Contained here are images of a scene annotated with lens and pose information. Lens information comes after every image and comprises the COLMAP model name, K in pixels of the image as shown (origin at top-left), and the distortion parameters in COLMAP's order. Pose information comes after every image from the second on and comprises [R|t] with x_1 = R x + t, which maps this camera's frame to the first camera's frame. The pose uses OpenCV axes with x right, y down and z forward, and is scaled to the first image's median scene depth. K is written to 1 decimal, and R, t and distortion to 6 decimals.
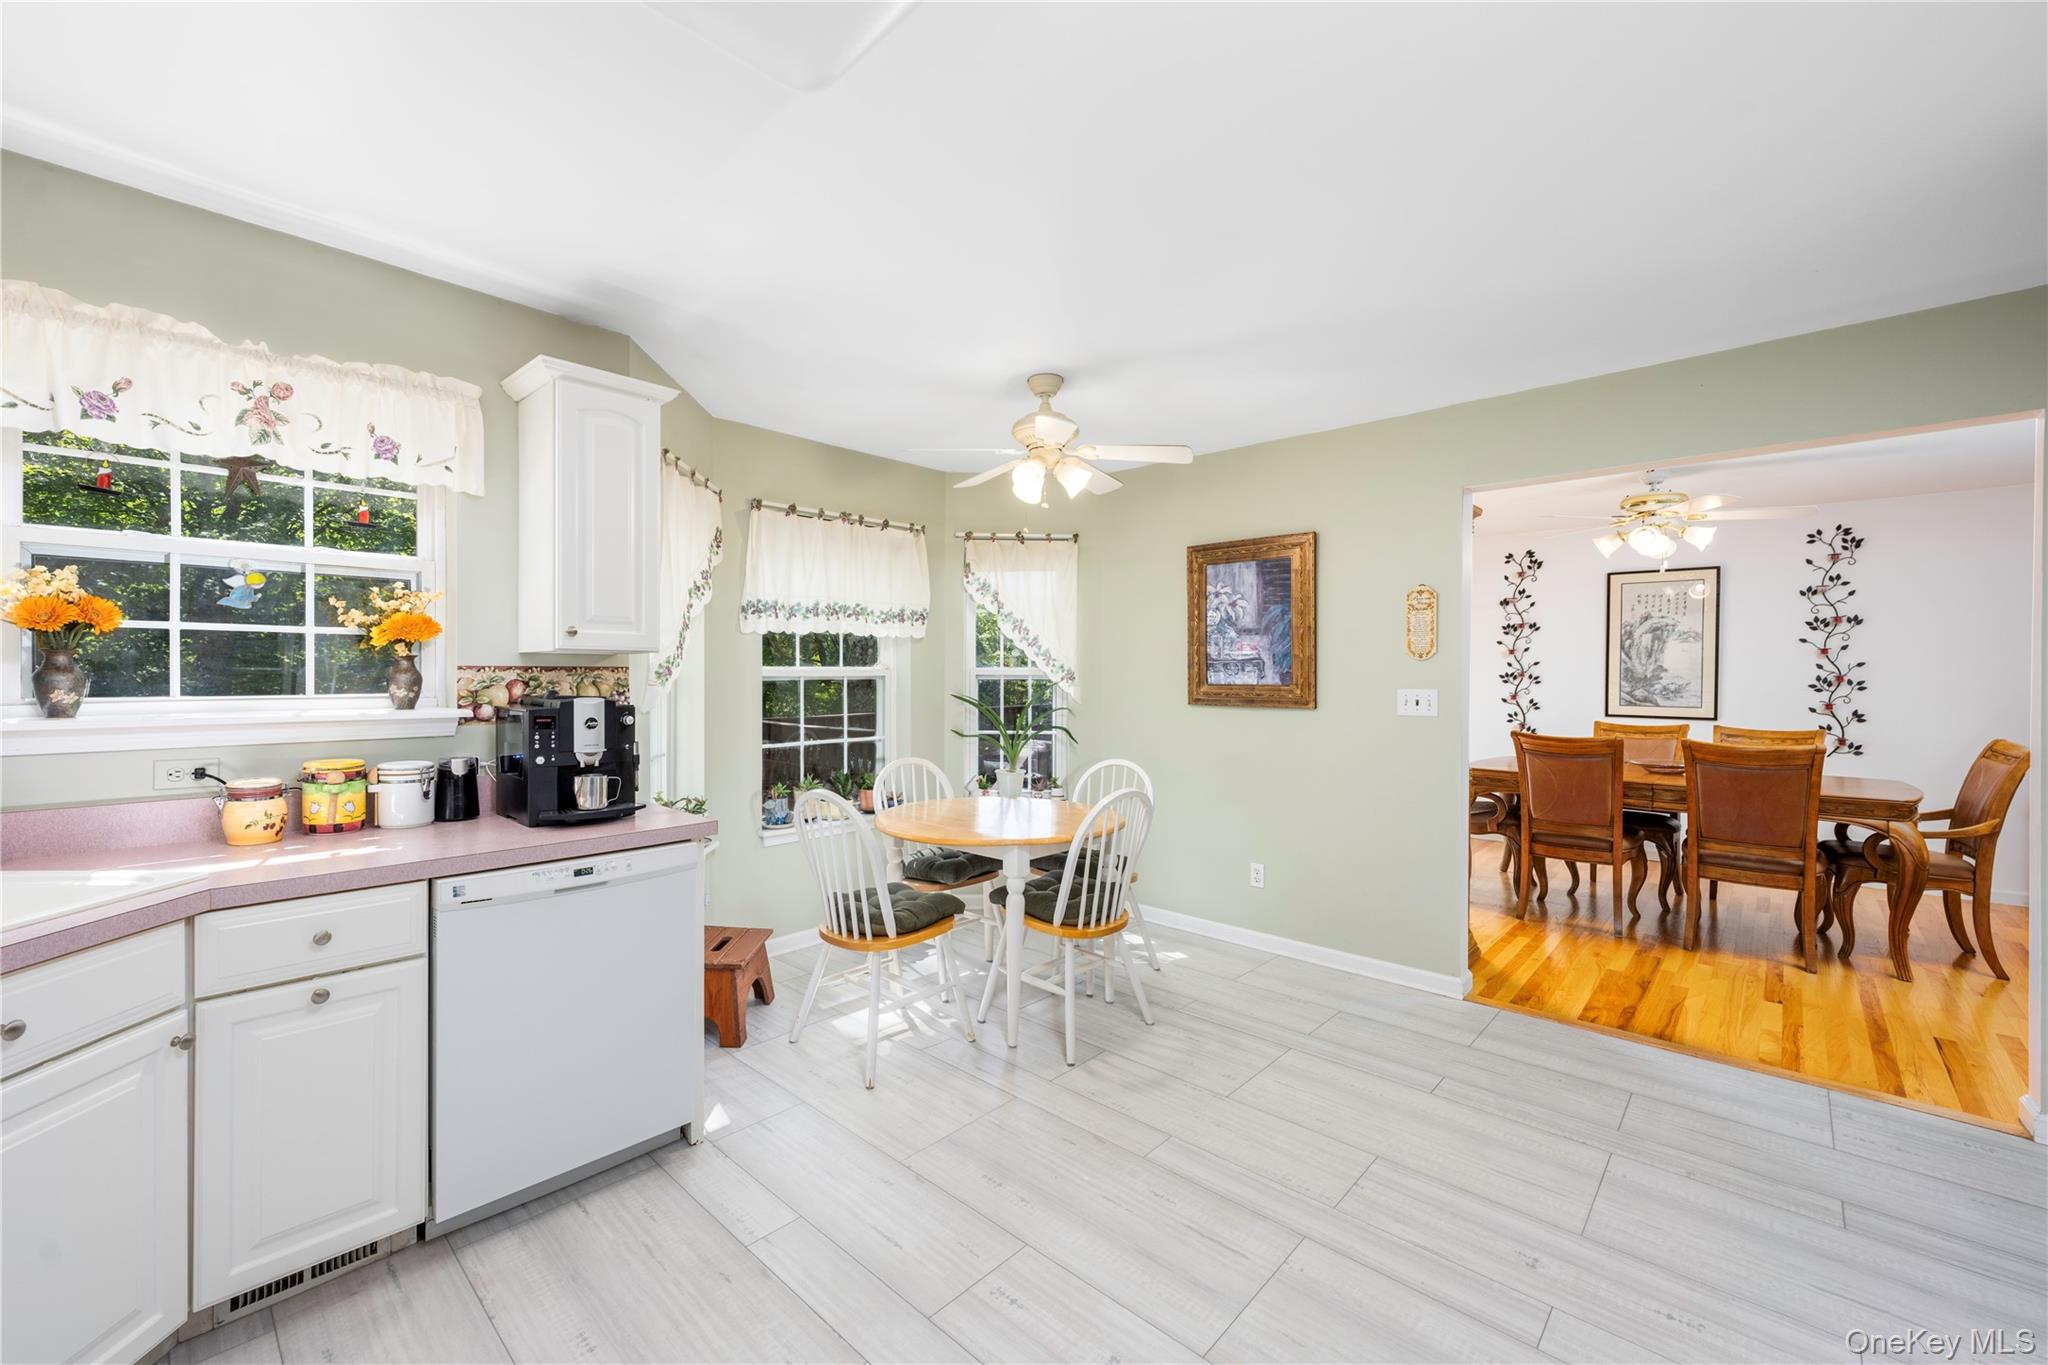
lens RADIAL K [[826.1, 0, 1021.2], [0, 826.1, 683.3], [0, 0, 1]] dist [0.000264, -0.000205]
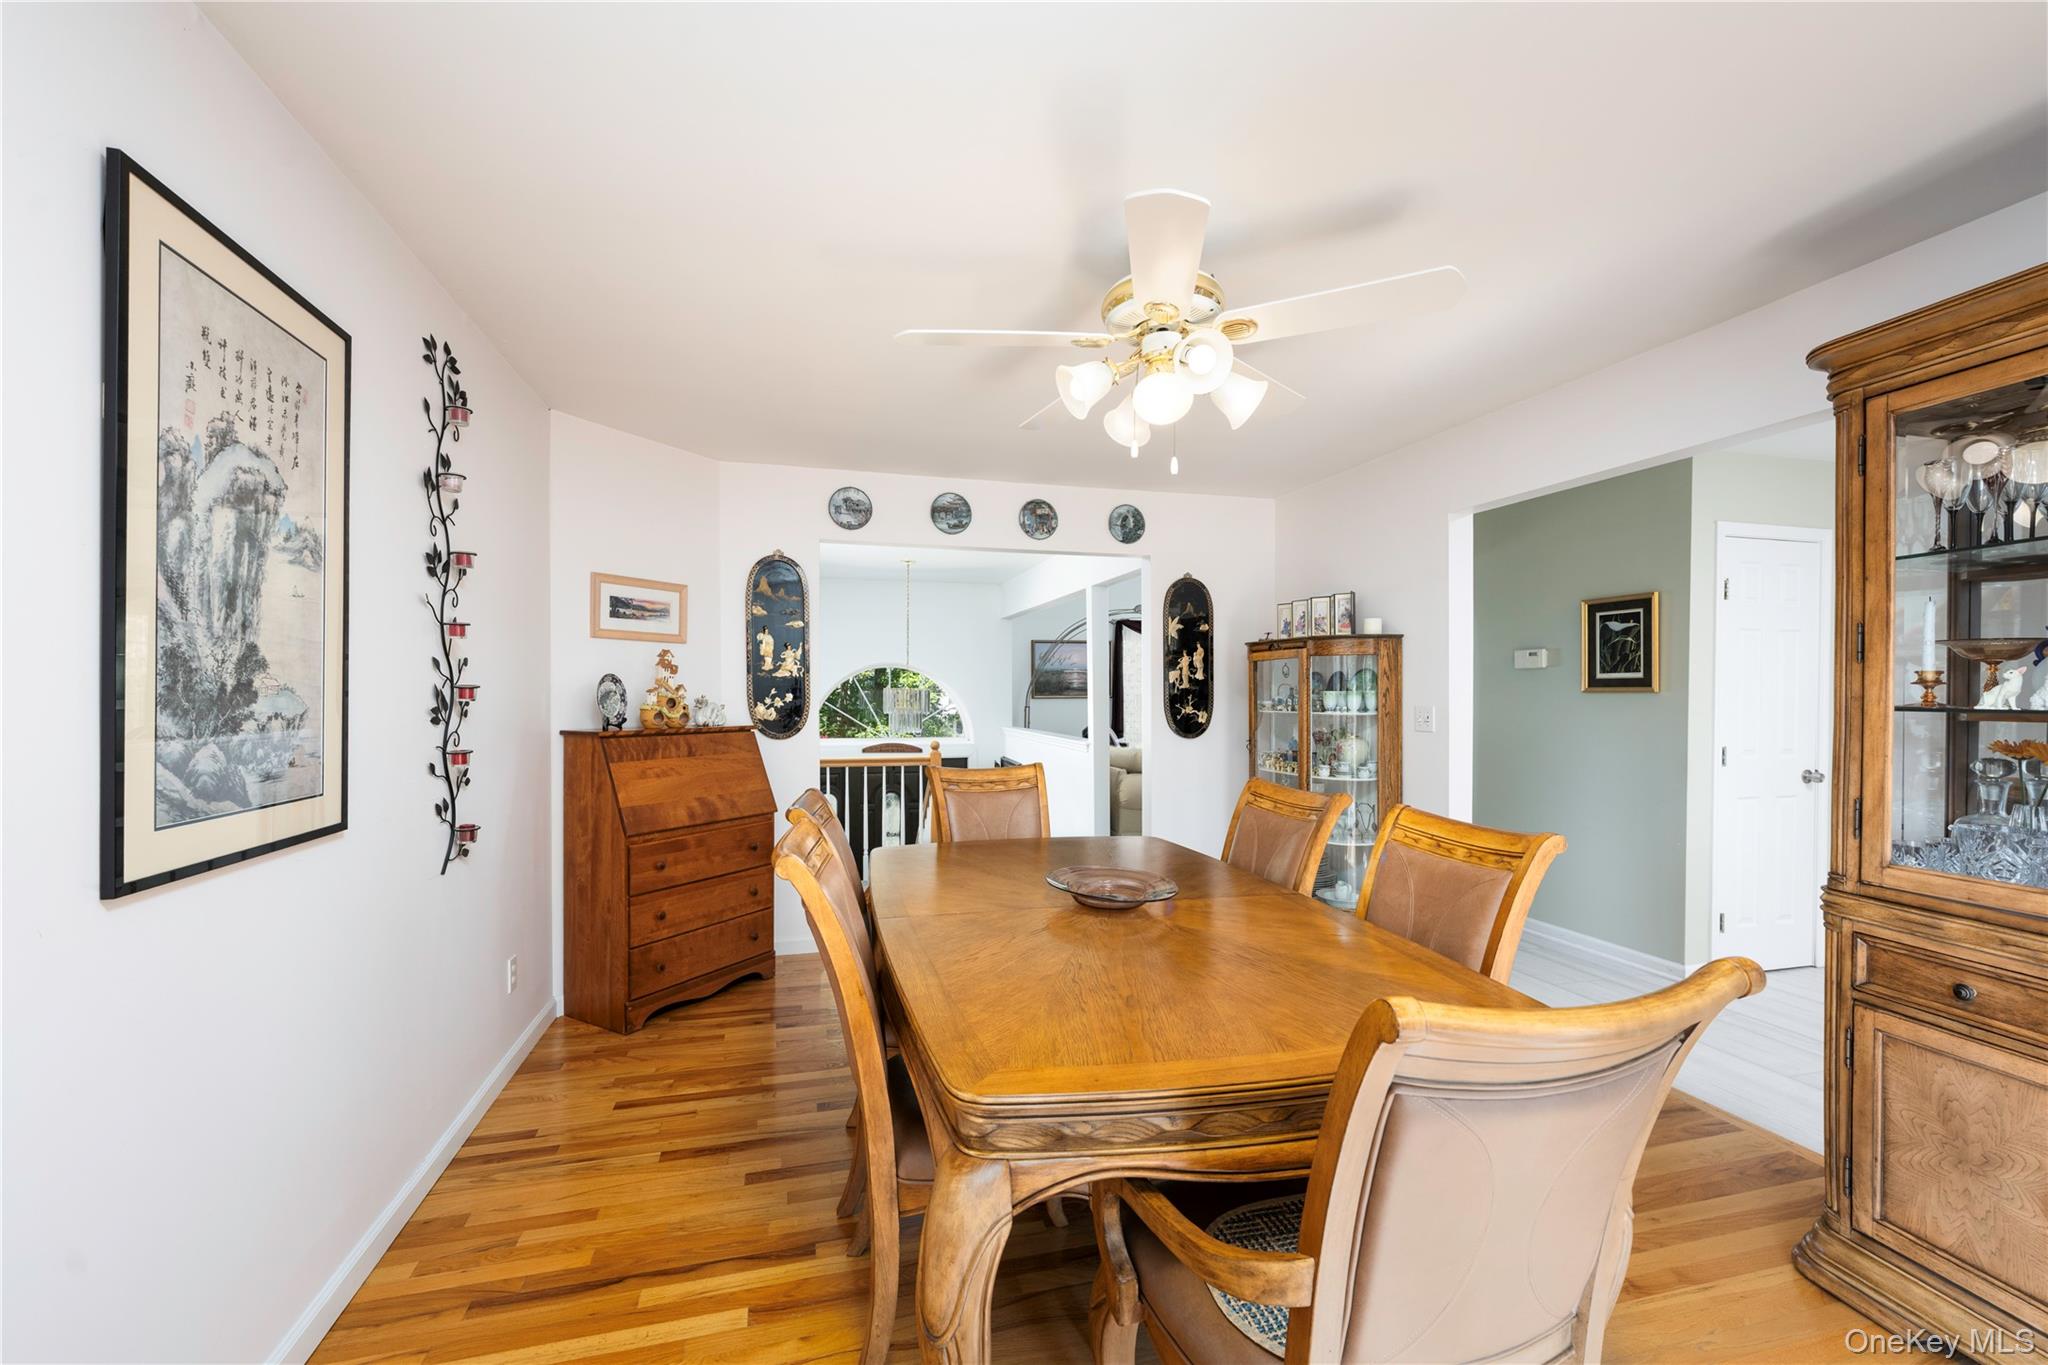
lens RADIAL K [[826.1, 0, 1014.4], [0, 826.1, 682.4], [0, 0, 1]] dist [0.000264, -0.000205]
pose [[-0.840798, 0.000182, 0.541349, 0.496435], [0.001307, 0.999998, 0.001693, -0.011377], [-0.541347, 0.002131, -0.840796, 1.212659]]
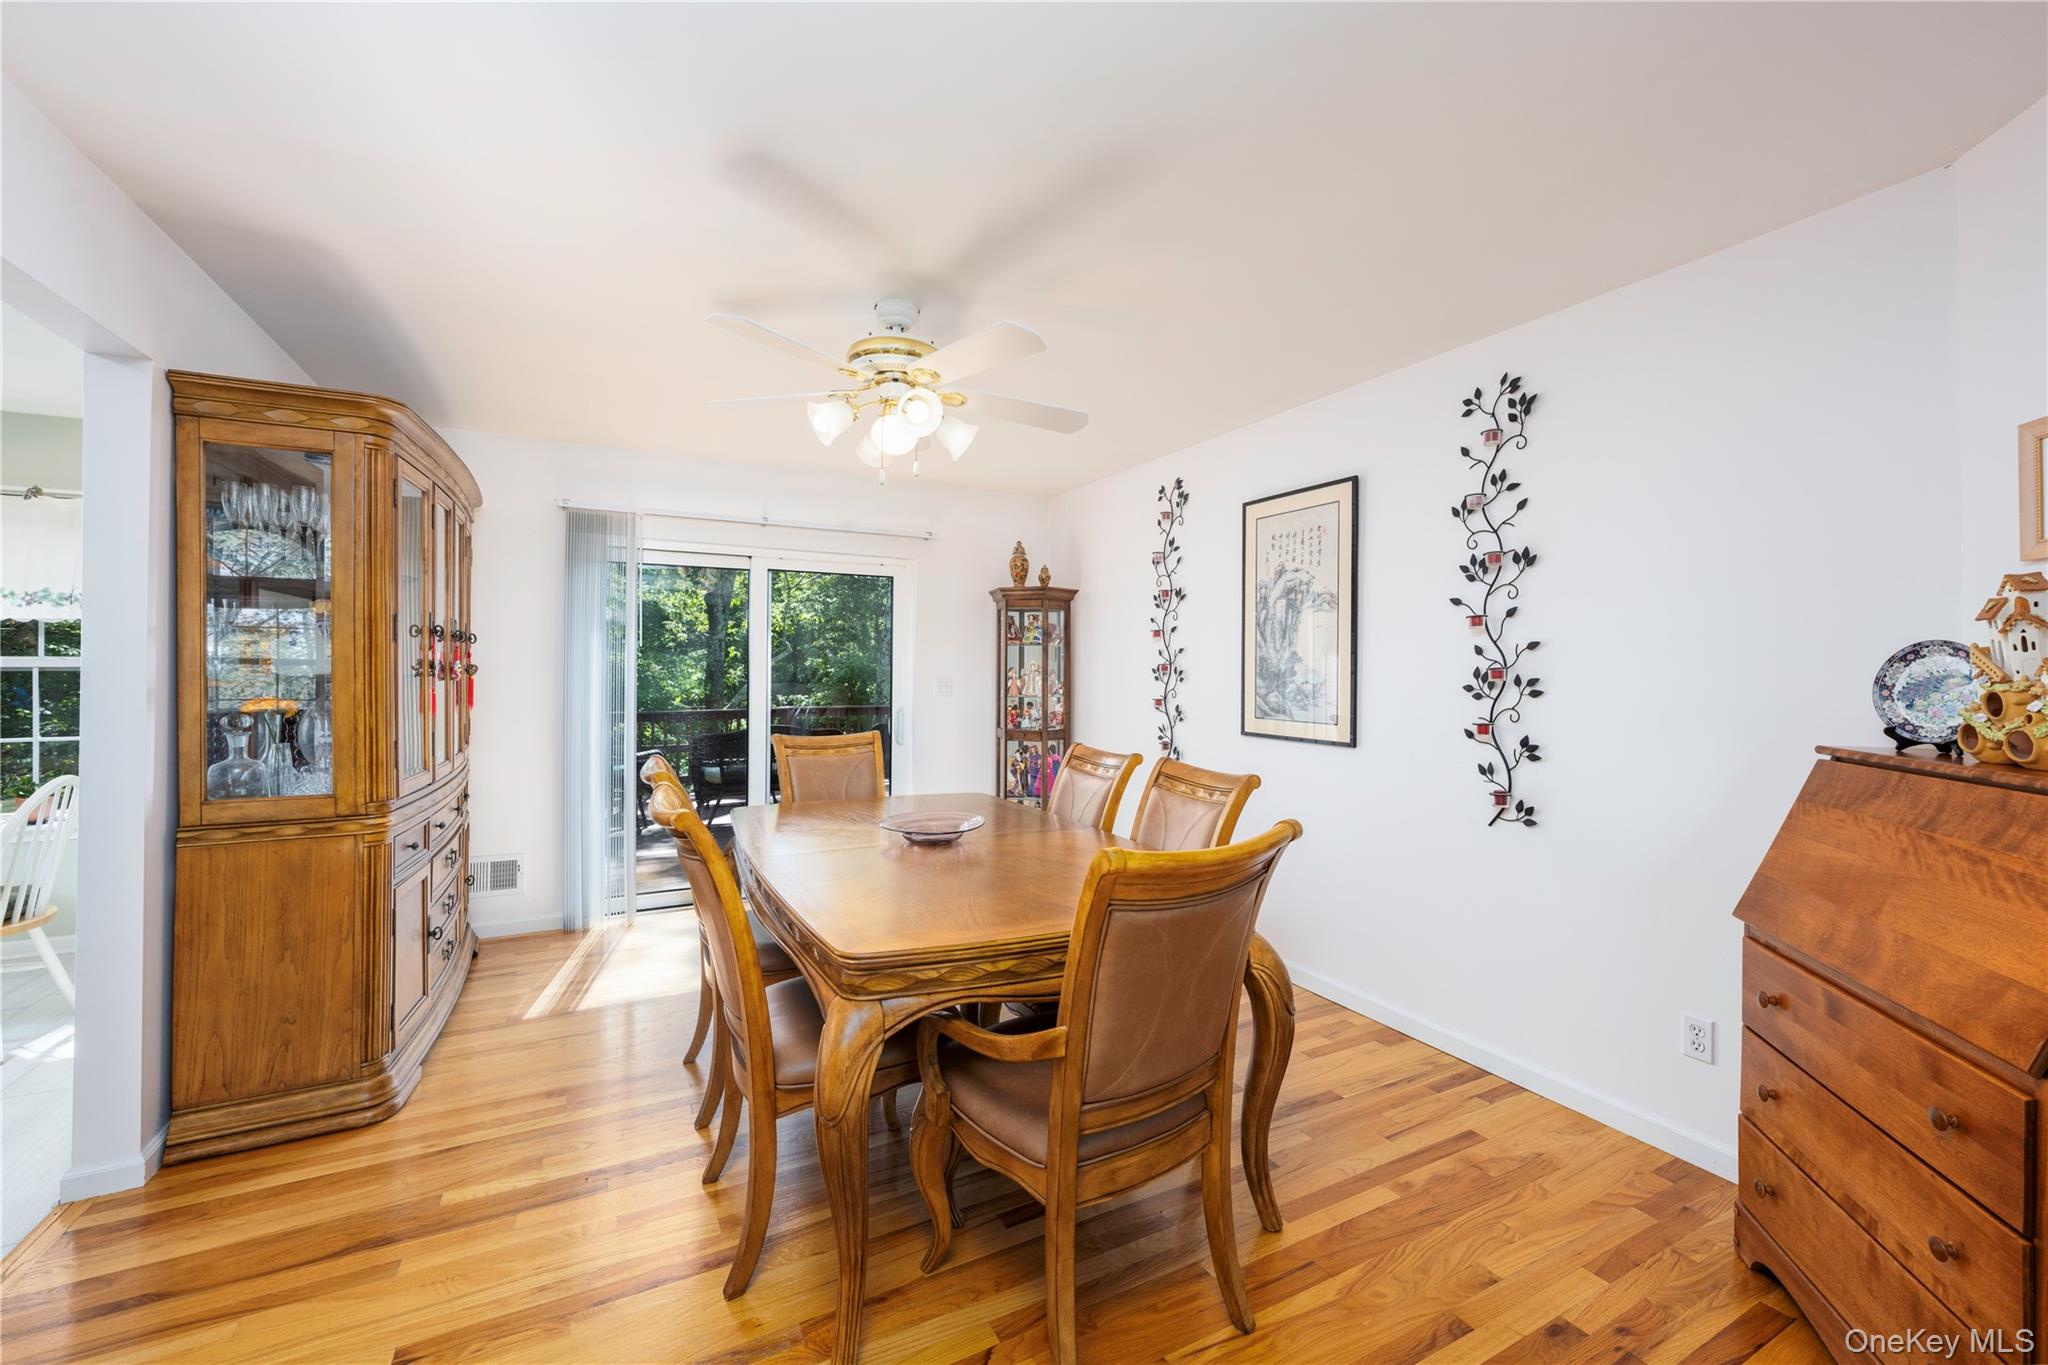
lens RADIAL K [[826.1, 0, 1035.9], [0, 826.1, 668.8], [0, 0, 1]] dist [0.000264, -0.000205]
pose [[0.941967, 0.000469, -0.335706, 0.891331], [-0.005282, 0.999896, -0.013423, -0.000293], [0.335665, 0.014417, 0.941871, 0.423022]]
